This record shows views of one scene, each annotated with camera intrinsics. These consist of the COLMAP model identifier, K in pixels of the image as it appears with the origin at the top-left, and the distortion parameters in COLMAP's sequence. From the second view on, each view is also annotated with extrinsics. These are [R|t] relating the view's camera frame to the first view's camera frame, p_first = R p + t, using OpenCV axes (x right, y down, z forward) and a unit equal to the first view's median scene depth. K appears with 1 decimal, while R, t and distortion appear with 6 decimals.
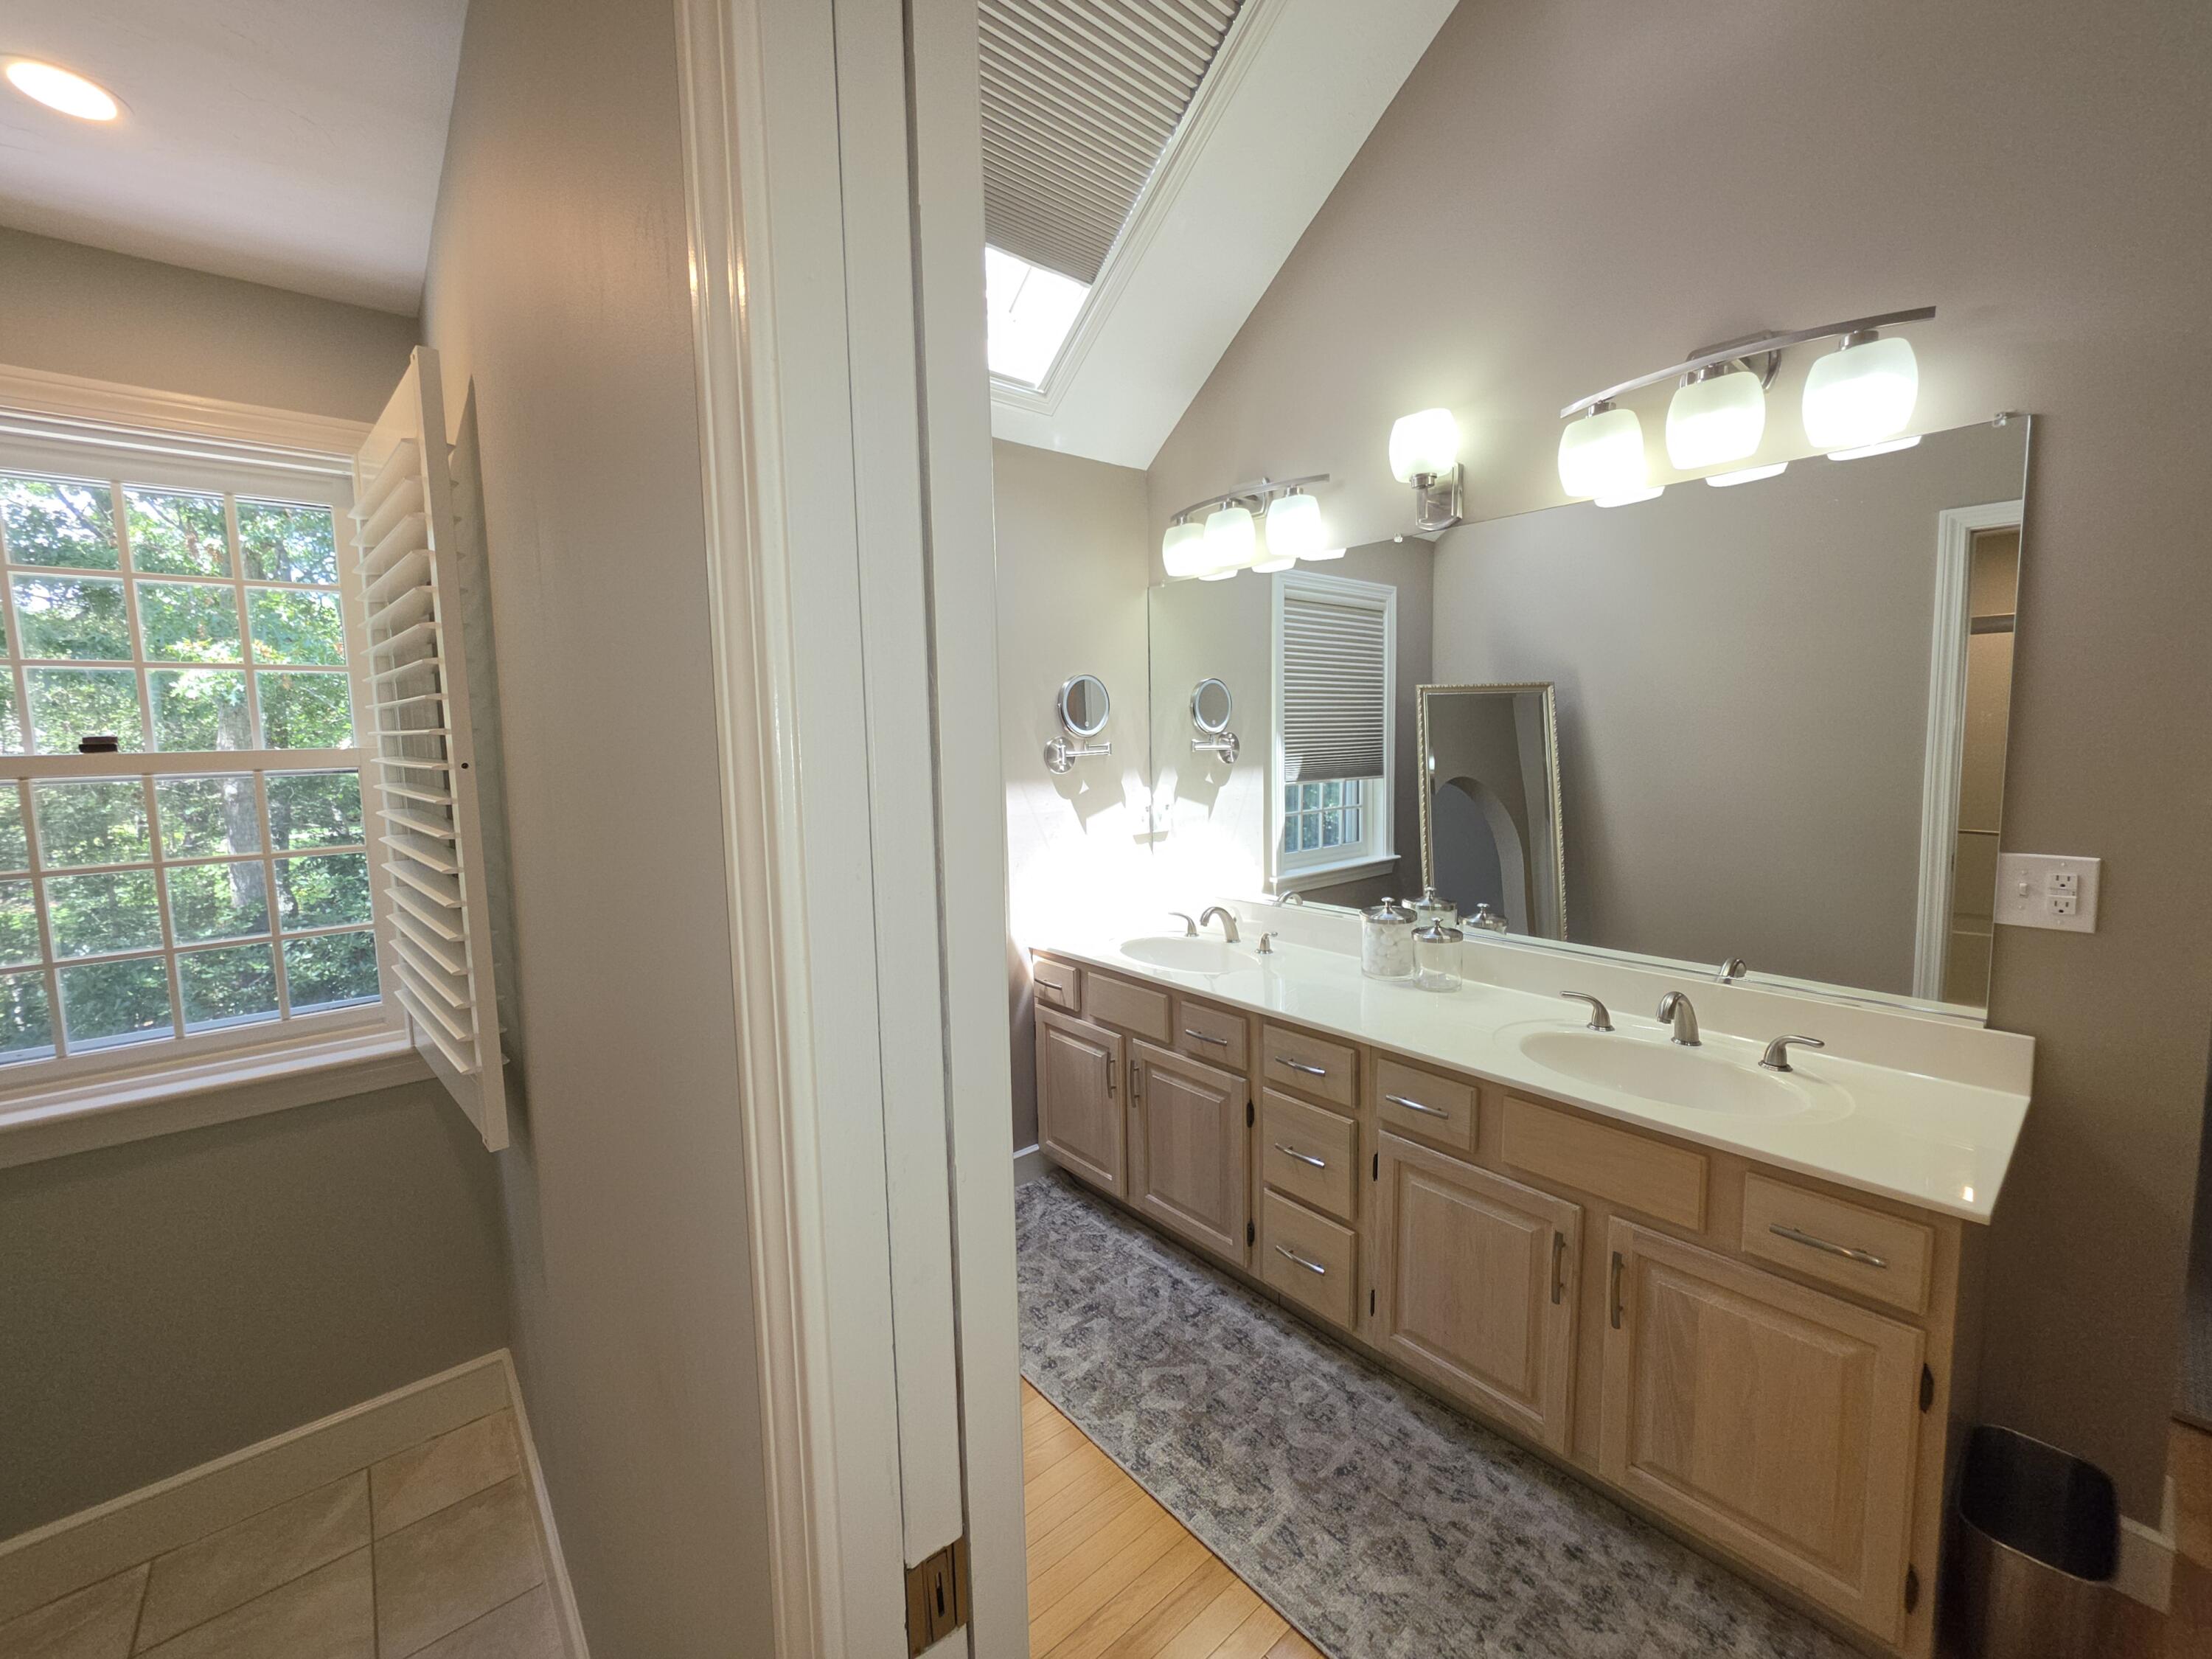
lens RADIAL K [[892.0, 0, 1099.4], [0, 892.0, 823.9], [0, 0, 1]] dist [-0.001694, -0.001490]
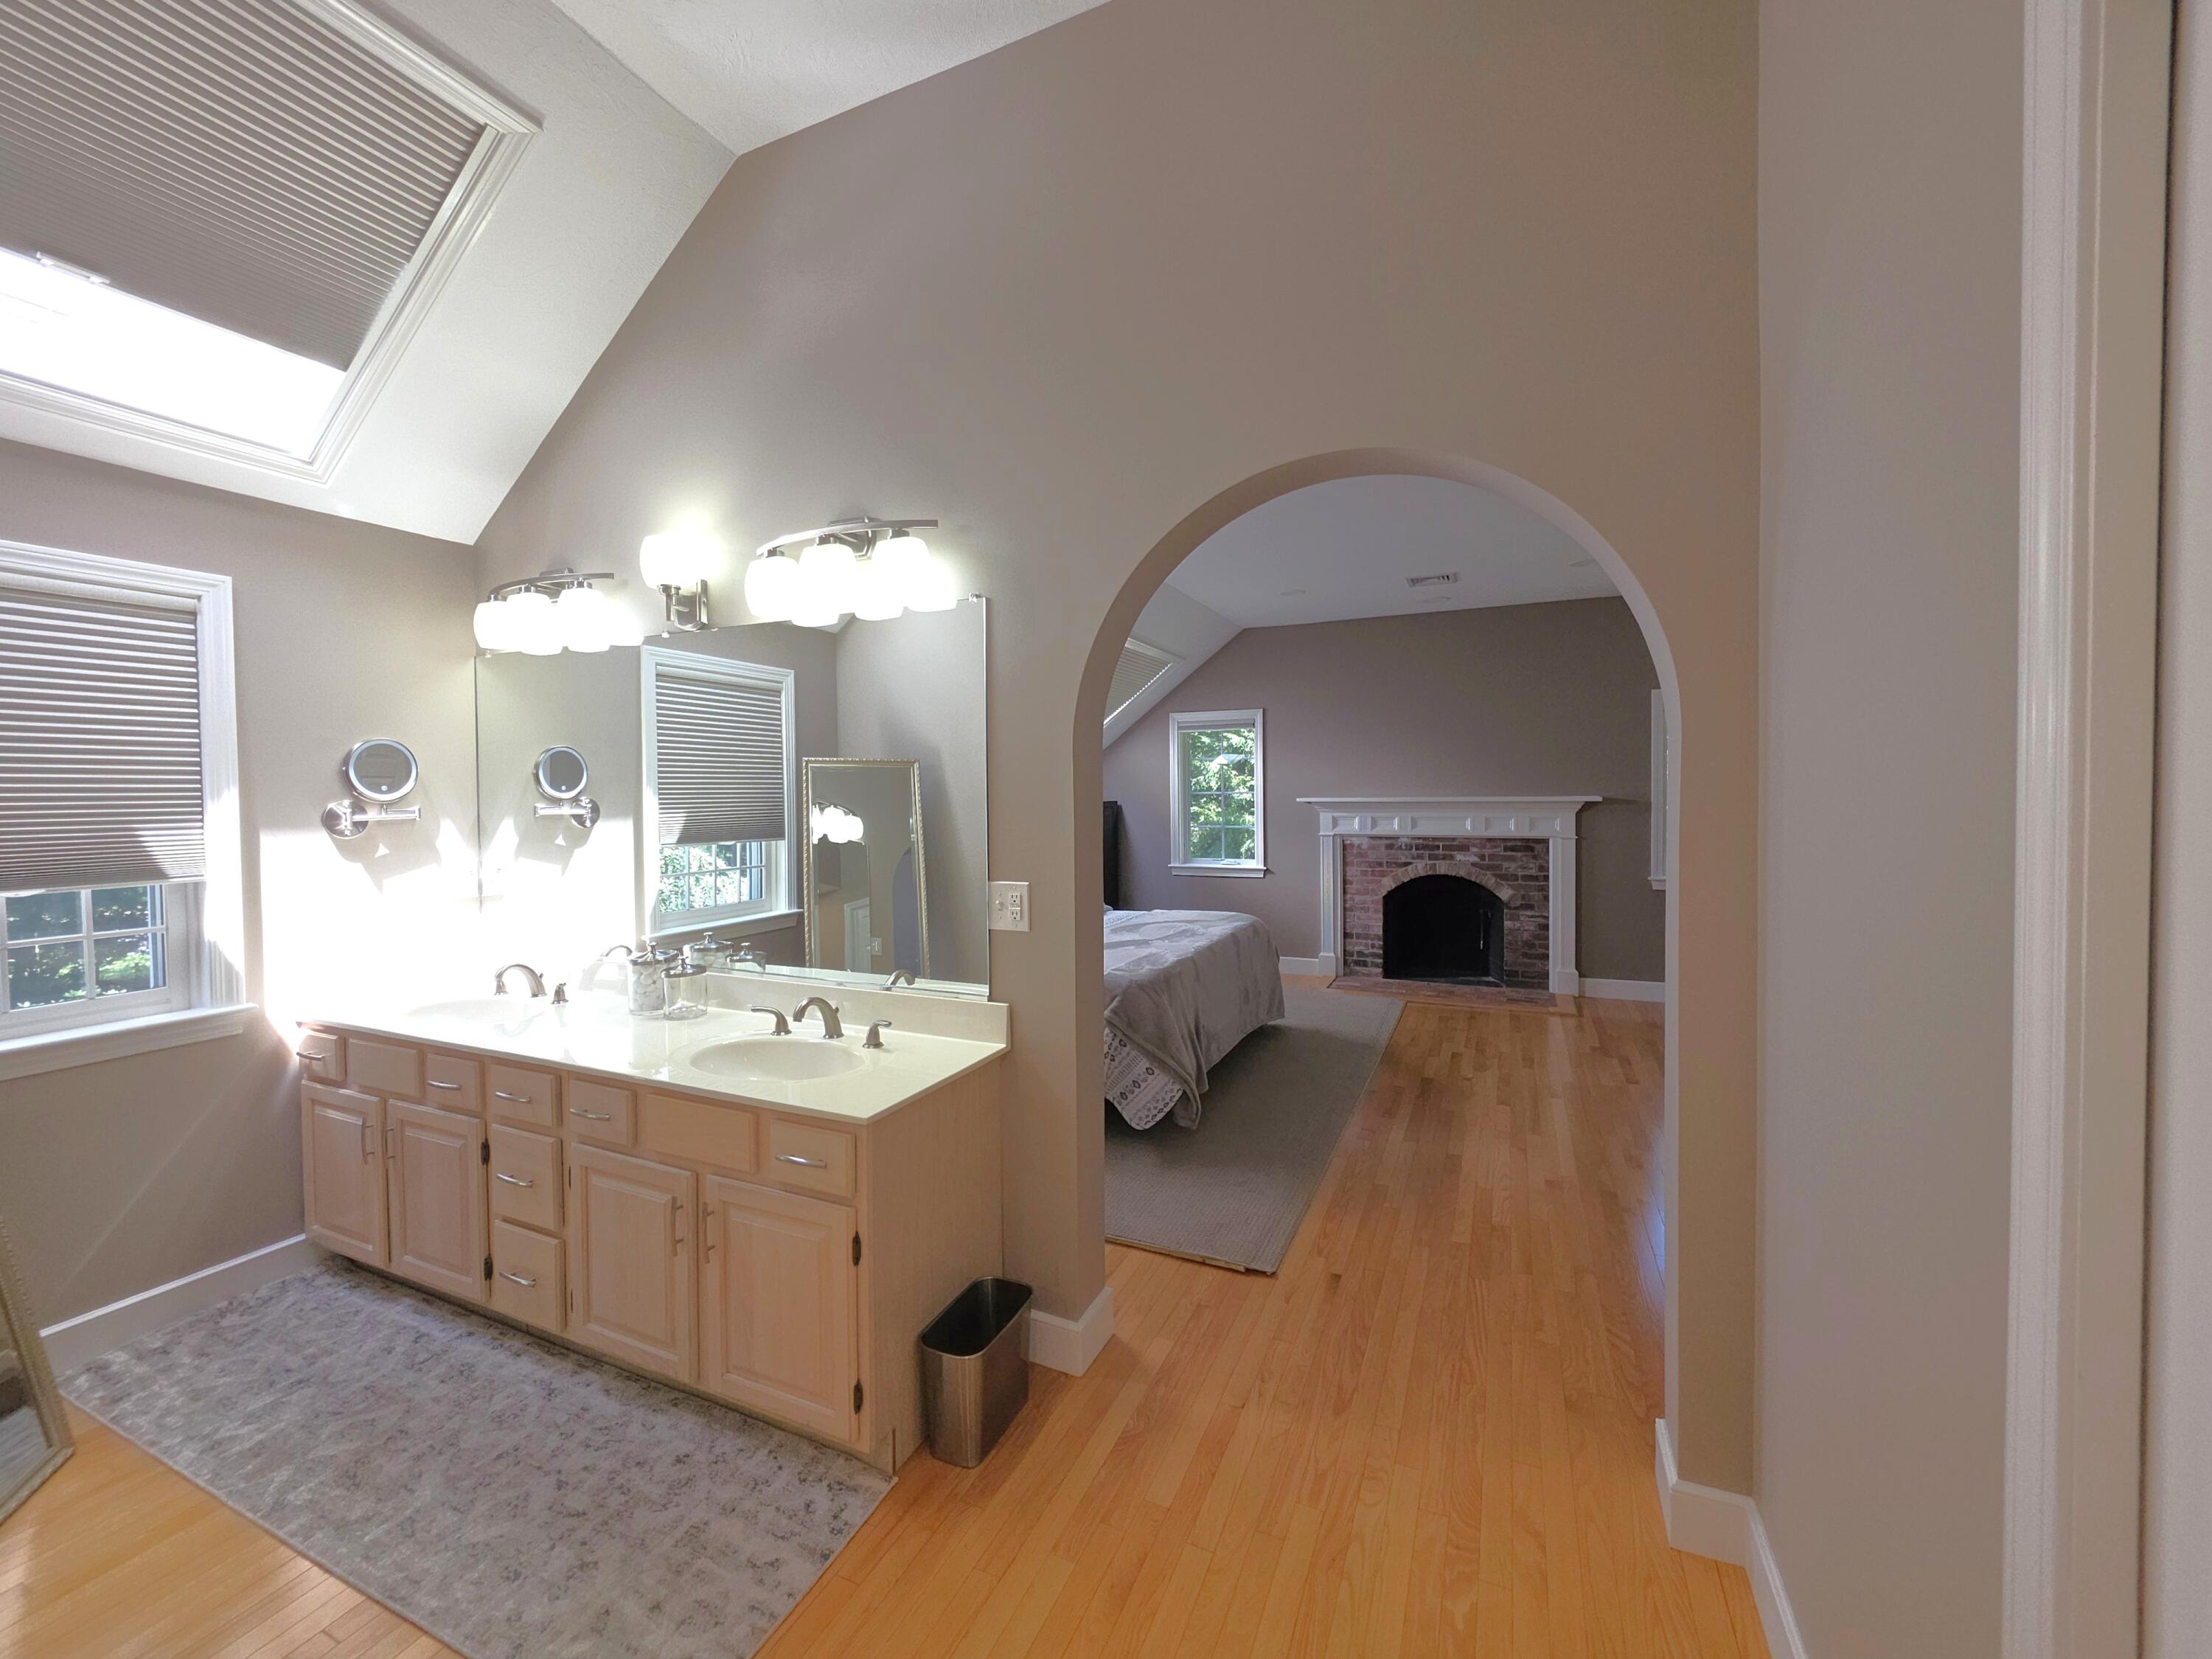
lens RADIAL K [[892.0, 0, 1098.5], [0, 892.0, 820.6], [0, 0, 1]] dist [-0.001694, -0.001490]
pose [[0.903736, -0.002281, 0.428084, 0.371573], [0.035809, 0.996884, -0.070286, 0.029335], [-0.426590, 0.078850, 0.901002, -0.304037]]
